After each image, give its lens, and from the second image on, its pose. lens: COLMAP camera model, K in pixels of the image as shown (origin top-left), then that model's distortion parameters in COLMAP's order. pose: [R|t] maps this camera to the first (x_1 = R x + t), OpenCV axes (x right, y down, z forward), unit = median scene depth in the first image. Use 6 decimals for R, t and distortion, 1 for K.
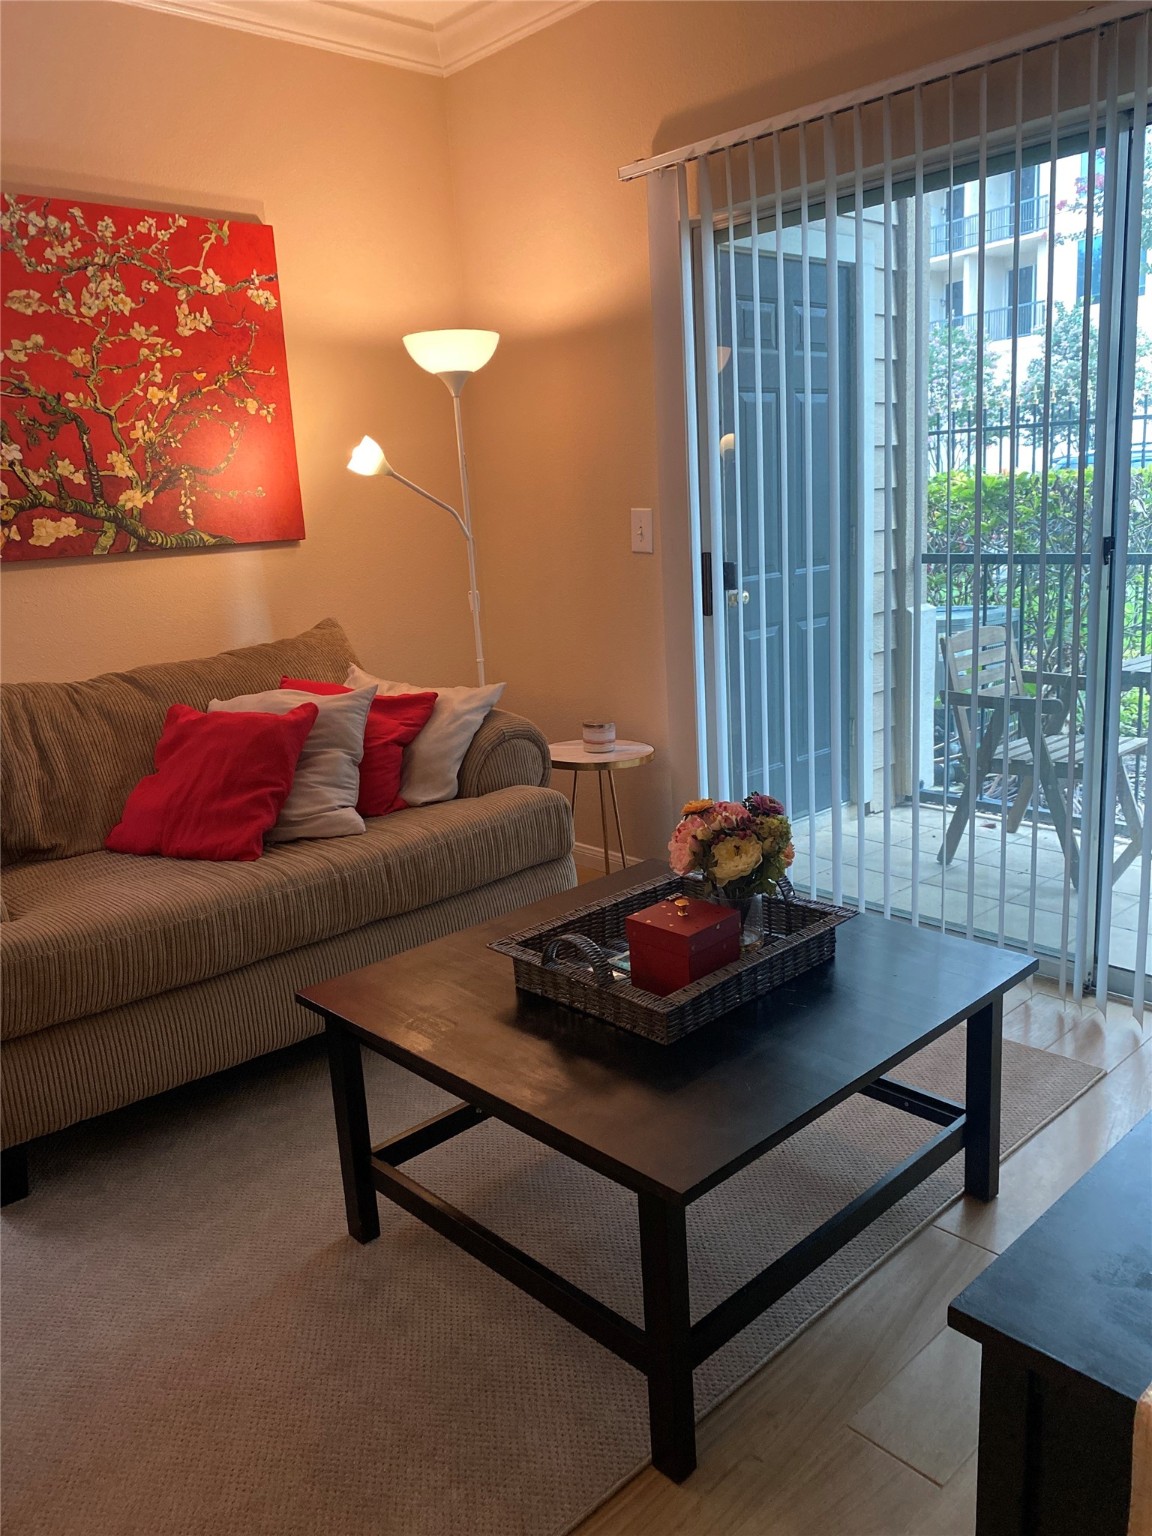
lens RADIAL K [[1181.1, 0, 577.9], [0, 1181.1, 744.1], [0, 0, 1]] dist [0.021296, -0.008668]
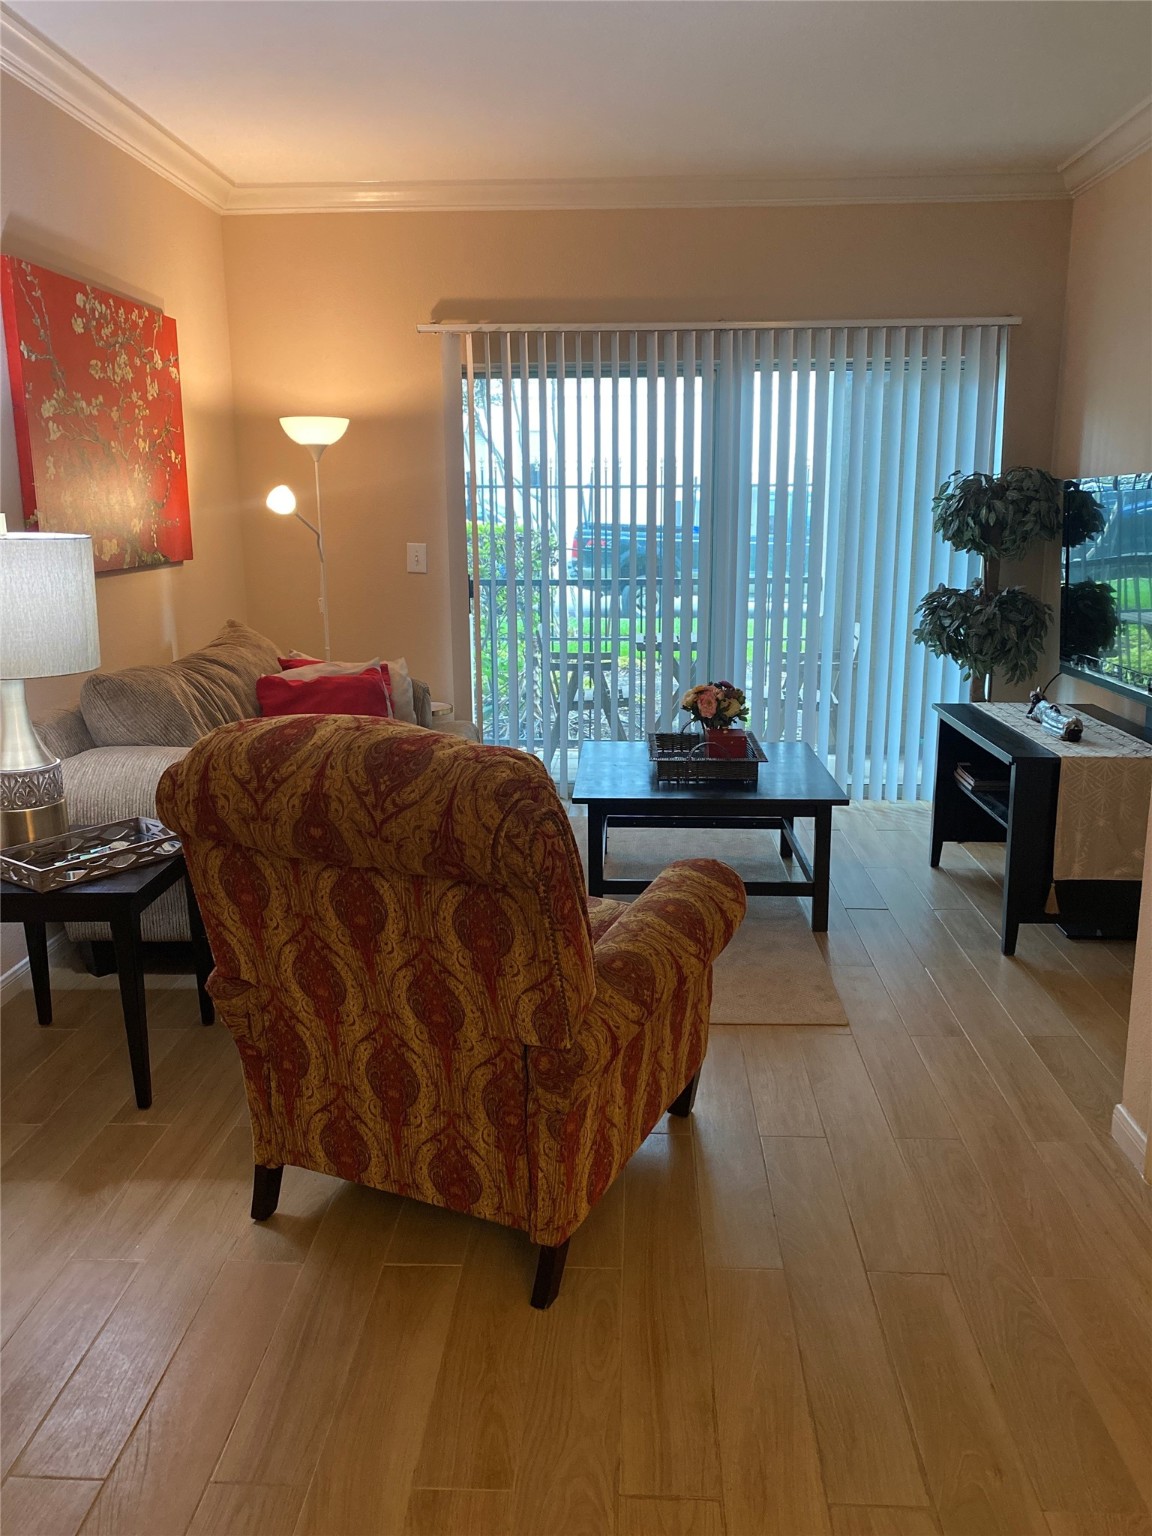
lens RADIAL K [[1181.1, 0, 577.9], [0, 1181.1, 744.1], [0, 0, 1]] dist [0.021296, -0.008668]
pose [[0.718659, -0.087612, 0.689821, -0.897120], [0.108789, 0.993981, 0.012906, 0.058649], [-0.686800, 0.065770, 0.723865, -0.218879]]
